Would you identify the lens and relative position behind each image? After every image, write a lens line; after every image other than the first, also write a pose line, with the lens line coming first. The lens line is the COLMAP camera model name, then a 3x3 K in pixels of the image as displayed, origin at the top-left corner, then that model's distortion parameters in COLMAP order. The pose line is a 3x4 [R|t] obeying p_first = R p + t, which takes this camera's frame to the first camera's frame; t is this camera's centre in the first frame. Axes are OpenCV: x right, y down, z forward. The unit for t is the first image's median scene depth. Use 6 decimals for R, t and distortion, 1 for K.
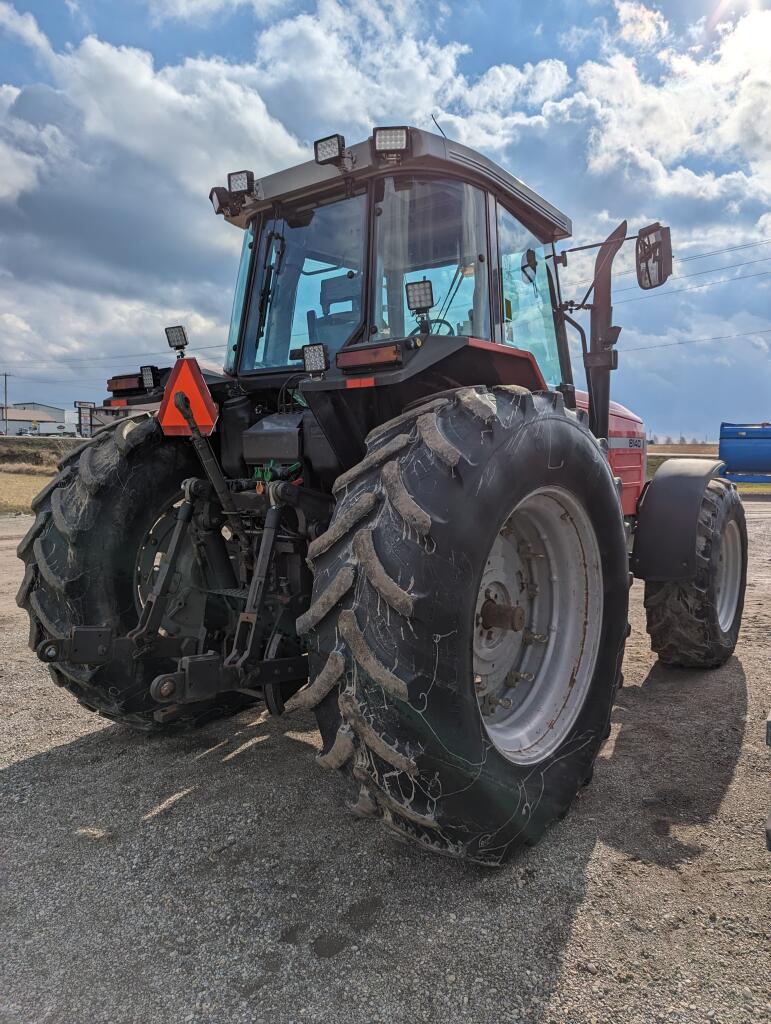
lens RADIAL K [[723.6, 0, 379.0], [0, 723.6, 499.0], [0, 0, 1]] dist [0.021196, -0.004460]
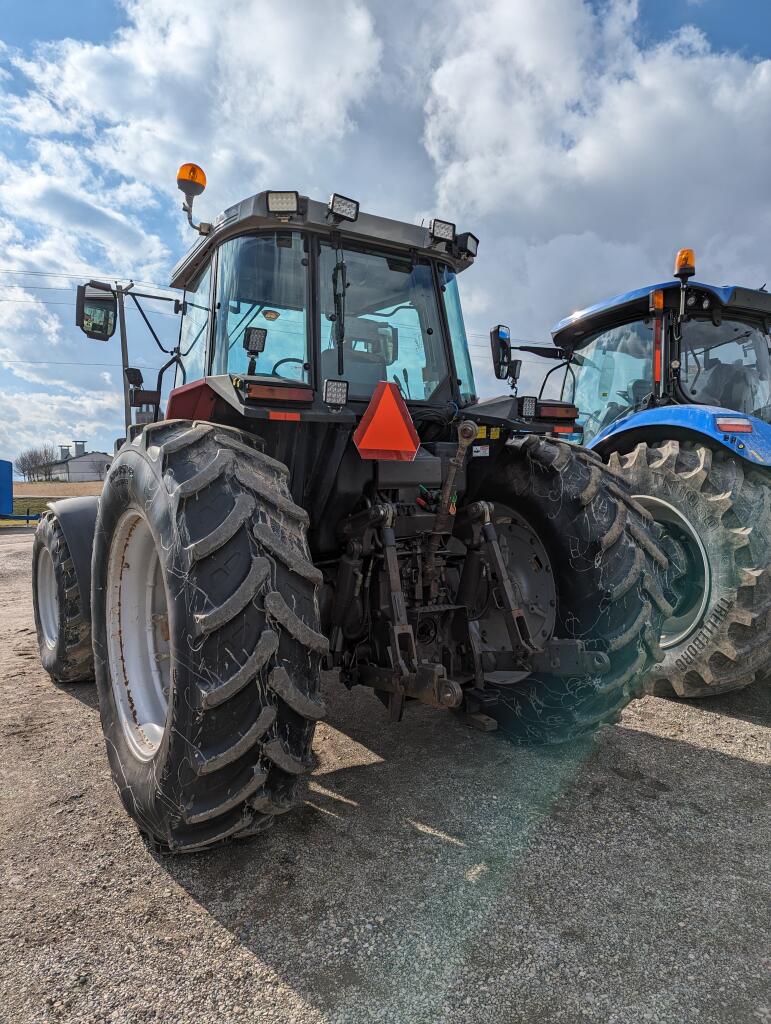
lens RADIAL K [[704.5, 0, 385.5], [0, 704.5, 512.0], [0, 0, 1]] dist [0.092065, -0.096622]
pose [[0.314089, -0.025907, 0.949040, -1.100078], [0.077959, 0.996956, 0.001414, -0.017914], [-0.946187, 0.073542, 0.315152, 0.660124]]
